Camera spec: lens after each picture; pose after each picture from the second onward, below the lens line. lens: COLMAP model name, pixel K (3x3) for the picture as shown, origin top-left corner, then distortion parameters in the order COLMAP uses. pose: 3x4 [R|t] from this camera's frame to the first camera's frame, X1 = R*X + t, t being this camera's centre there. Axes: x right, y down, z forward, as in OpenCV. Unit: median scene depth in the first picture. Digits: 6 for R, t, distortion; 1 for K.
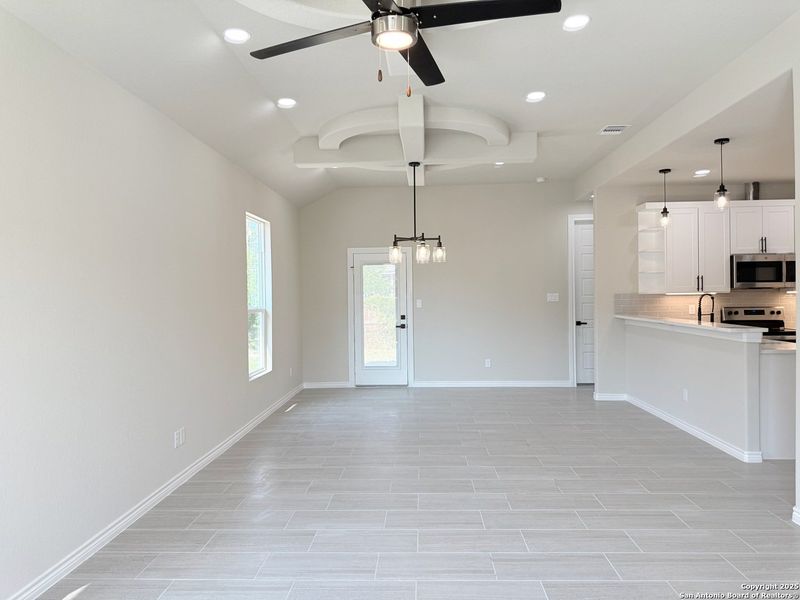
lens RADIAL K [[561.0, 0, 400.0], [0, 561.0, 300.0], [0, 0, 1]] dist [0.113974, -0.178093]
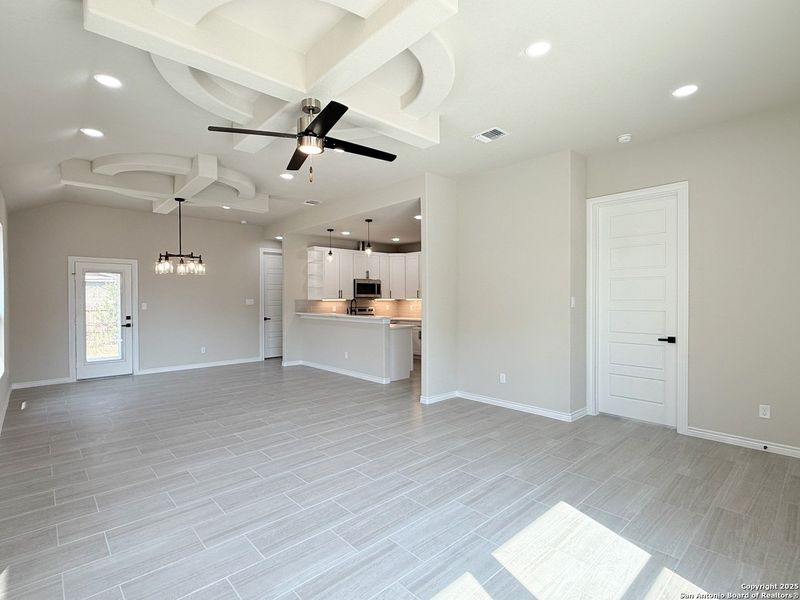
lens RADIAL K [[395.4, 0, 398.1], [0, 395.4, 302.7], [0, 0, 1]] dist [0.000854, -0.000048]
pose [[0.709723, 0.003177, 0.704473, -0.223724], [0.002020, 0.999977, -0.006545, 0.006004], [-0.704478, 0.006069, 0.709700, -0.012220]]
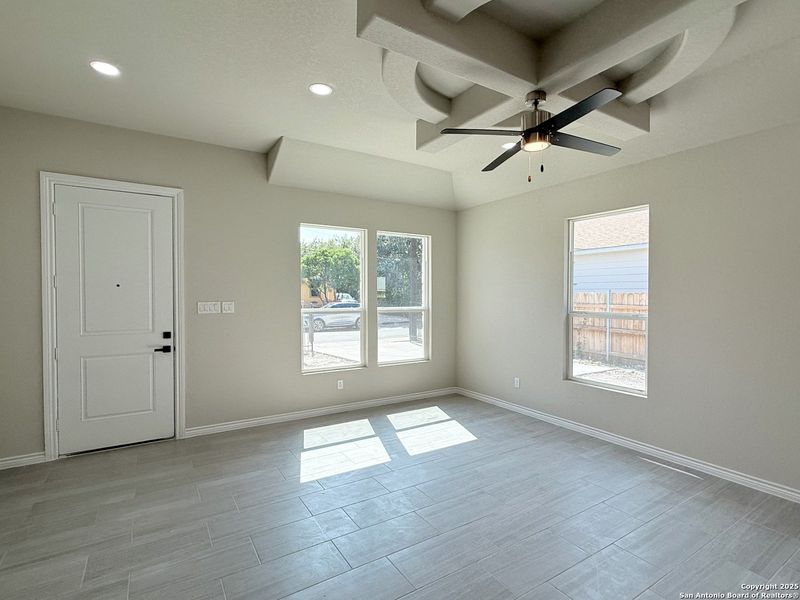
lens RADIAL K [[398.9, 0, 398.5], [0, 398.9, 302.1], [0, 0, 1]] dist [-0.000194, -0.000417]
pose [[-0.824986, 0.025621, -0.564572, 0.320442], [0.004942, 0.999261, 0.038126, -0.020687], [0.565132, 0.028664, -0.824503, 0.578132]]
